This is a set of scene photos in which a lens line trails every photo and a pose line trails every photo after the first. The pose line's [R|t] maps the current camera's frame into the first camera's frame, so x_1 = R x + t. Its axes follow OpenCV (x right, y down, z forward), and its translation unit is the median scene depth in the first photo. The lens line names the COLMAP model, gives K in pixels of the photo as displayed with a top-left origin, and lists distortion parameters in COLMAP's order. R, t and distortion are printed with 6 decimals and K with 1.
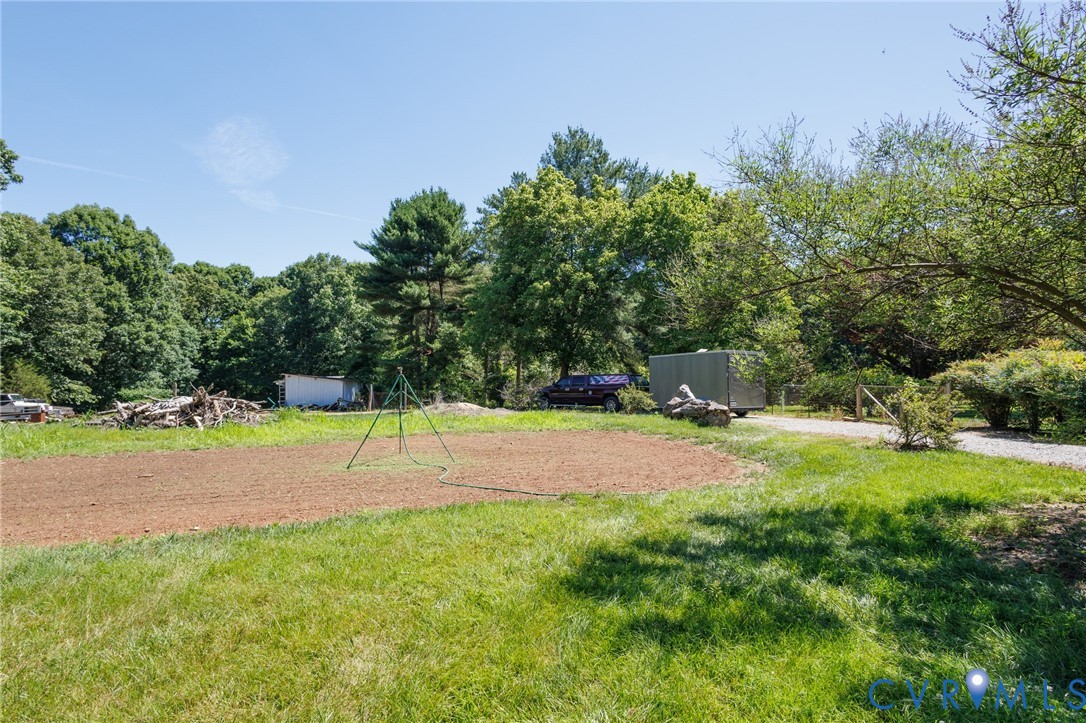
lens RADIAL K [[496.0, 0, 539.7], [0, 496.0, 361.0], [0, 0, 1]] dist [0.010206, -0.003790]
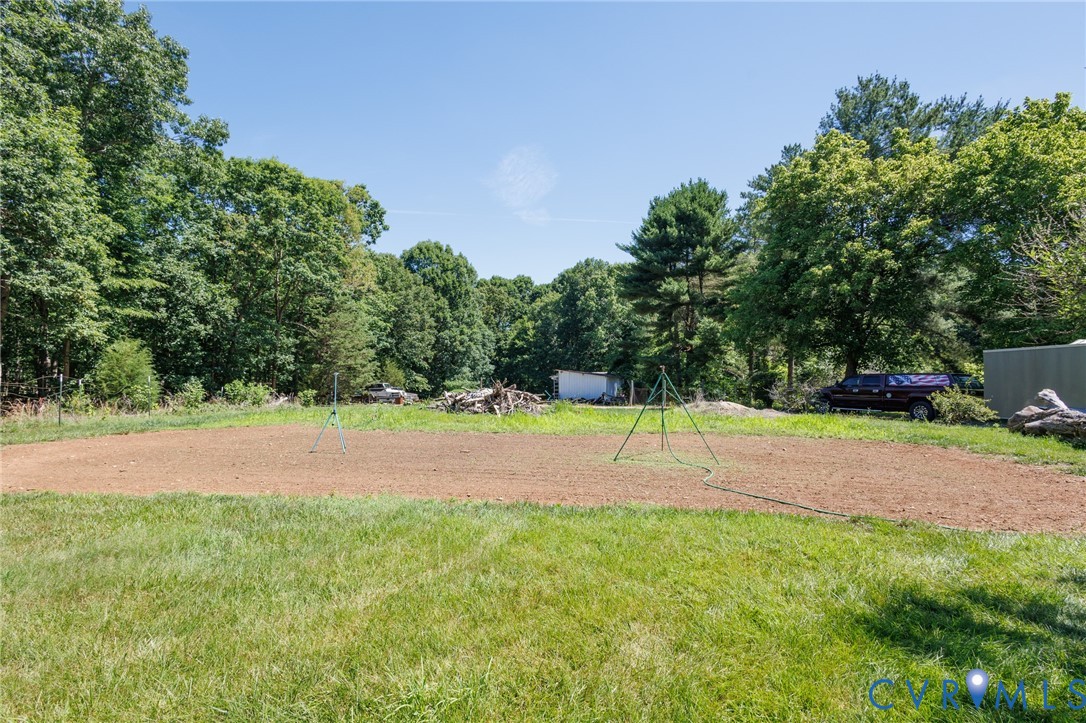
lens RADIAL K [[496.0, 0, 539.5], [0, 496.0, 363.5], [0, 0, 1]] dist [0.010206, -0.003790]
pose [[0.873611, 0.000344, -0.486624, -0.002303], [0.006272, 0.999909, 0.011967, -0.002081], [0.486584, -0.013507, 0.873529, -0.003065]]
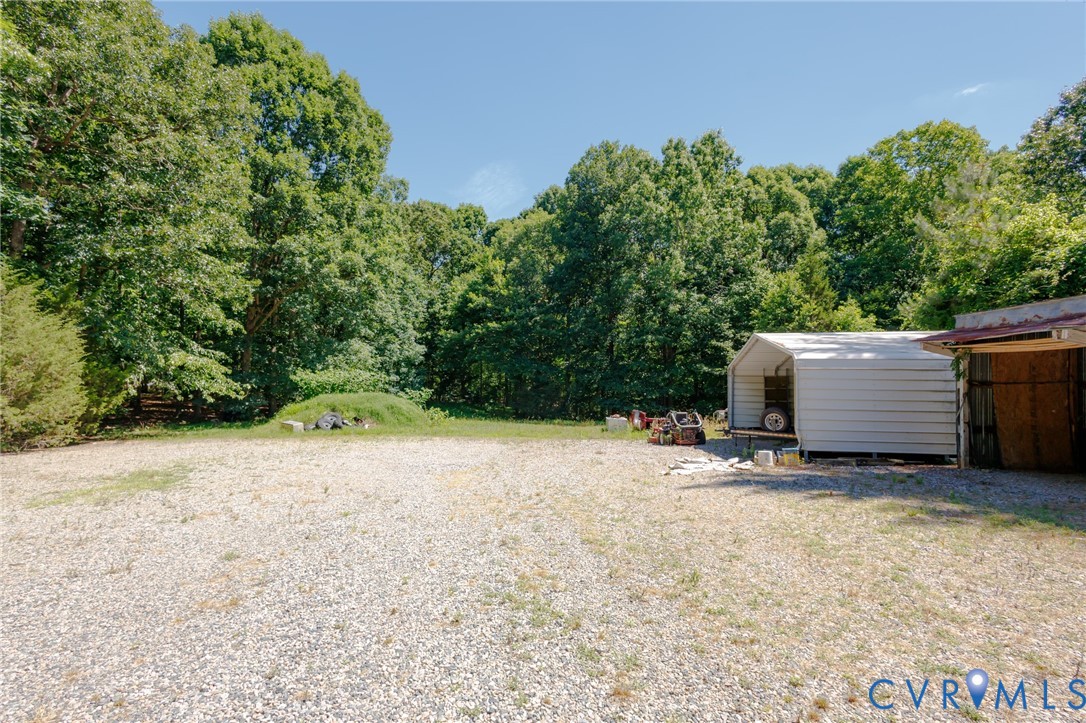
lens RADIAL K [[496.0, 0, 543.6], [0, 496.0, 356.9], [0, 0, 1]] dist [0.010206, -0.003790]
pose [[0.943358, 0.002542, -0.331766, -0.553154], [-0.002727, 0.999996, -0.000090, 0.051326], [0.331765, 0.000990, 0.943362, 0.755552]]
